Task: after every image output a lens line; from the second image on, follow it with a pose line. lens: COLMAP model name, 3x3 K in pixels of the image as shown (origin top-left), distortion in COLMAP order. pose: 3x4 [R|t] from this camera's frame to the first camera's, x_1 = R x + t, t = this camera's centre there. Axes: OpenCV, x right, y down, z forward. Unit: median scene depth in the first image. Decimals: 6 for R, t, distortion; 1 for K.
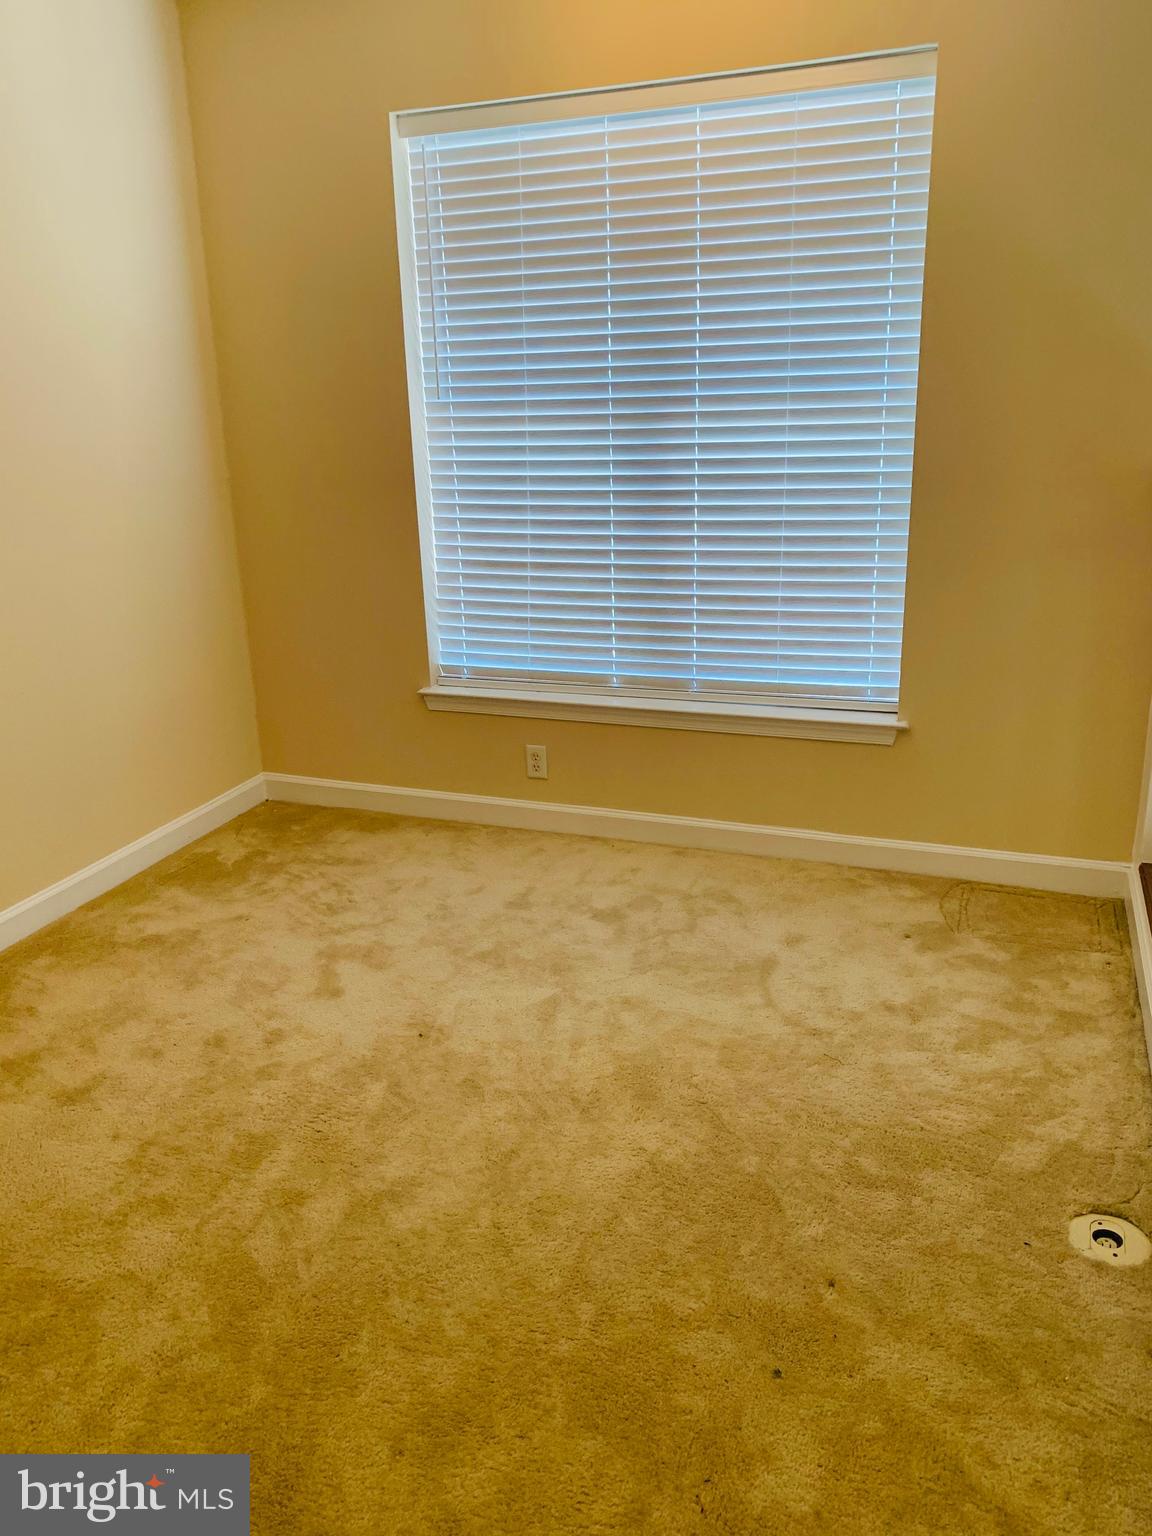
lens RADIAL K [[1171.6, 0, 586.1], [0, 1171.6, 758.9], [0, 0, 1]] dist [0.075688, -0.124547]
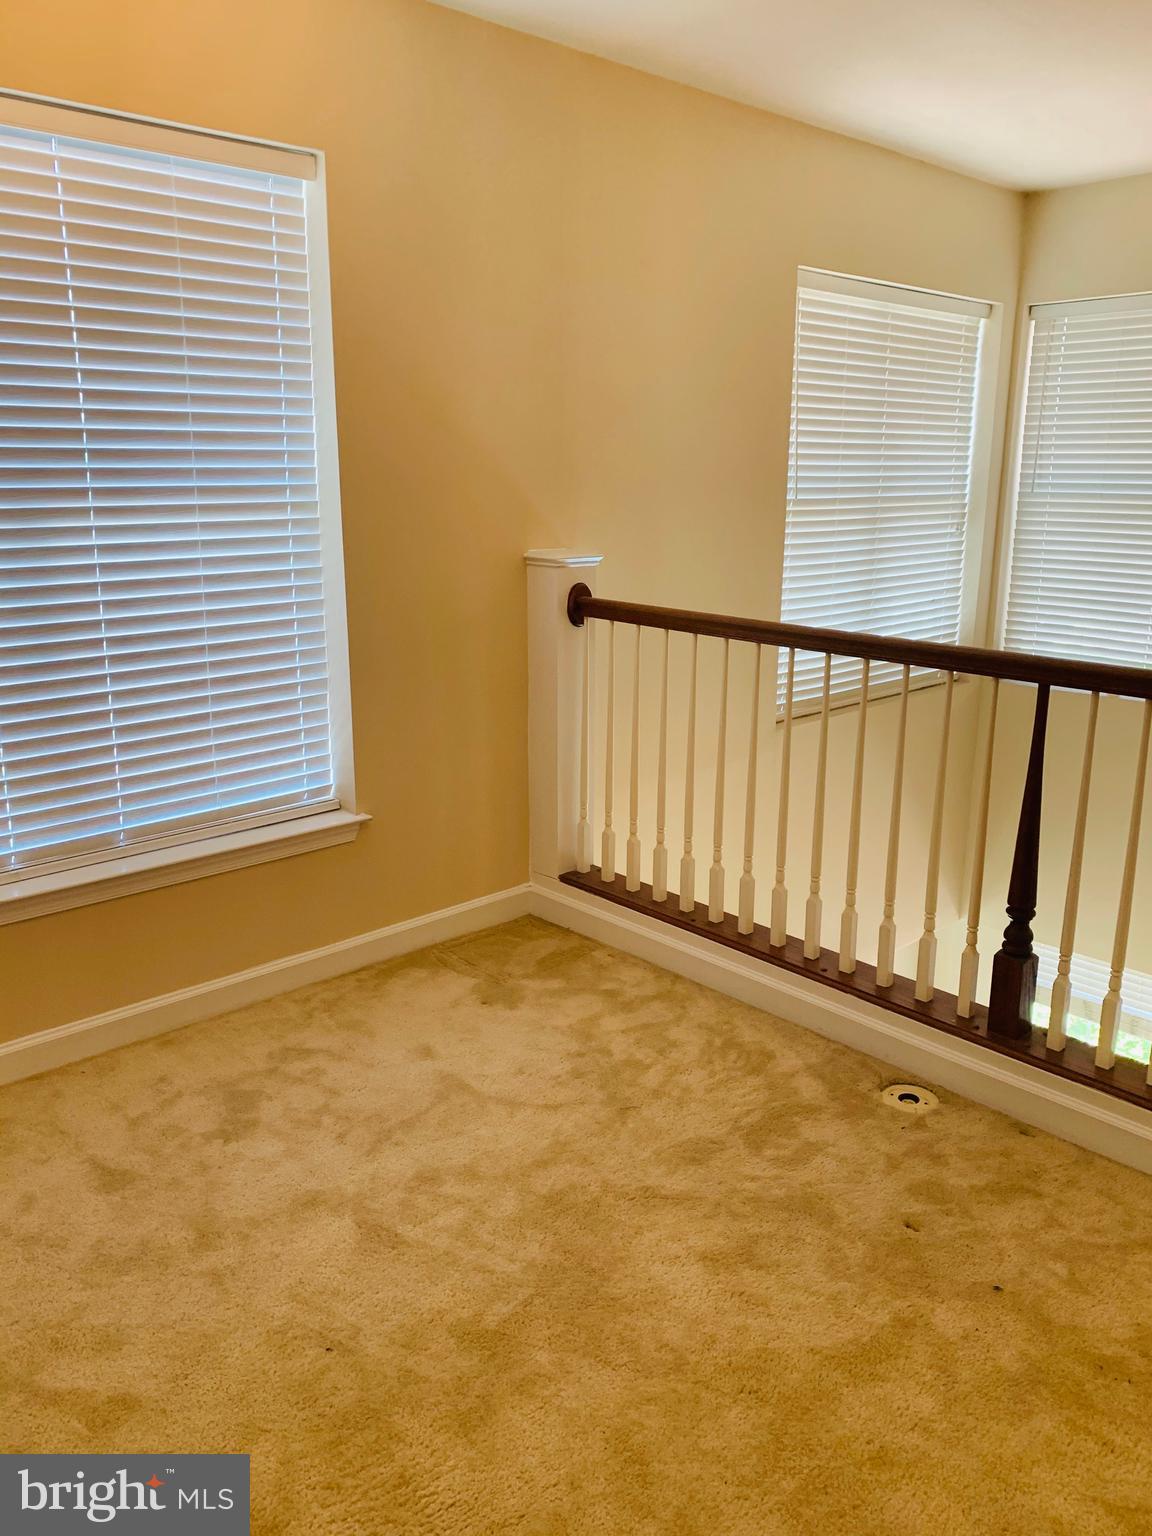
lens RADIAL K [[1171.6, 0, 586.1], [0, 1171.6, 758.9], [0, 0, 1]] dist [0.075688, -0.124547]
pose [[0.445145, -0.187163, 0.875680, -0.543270], [0.260046, 0.962788, 0.073589, -0.107218], [-0.856867, 0.194960, 0.477251, 0.382794]]
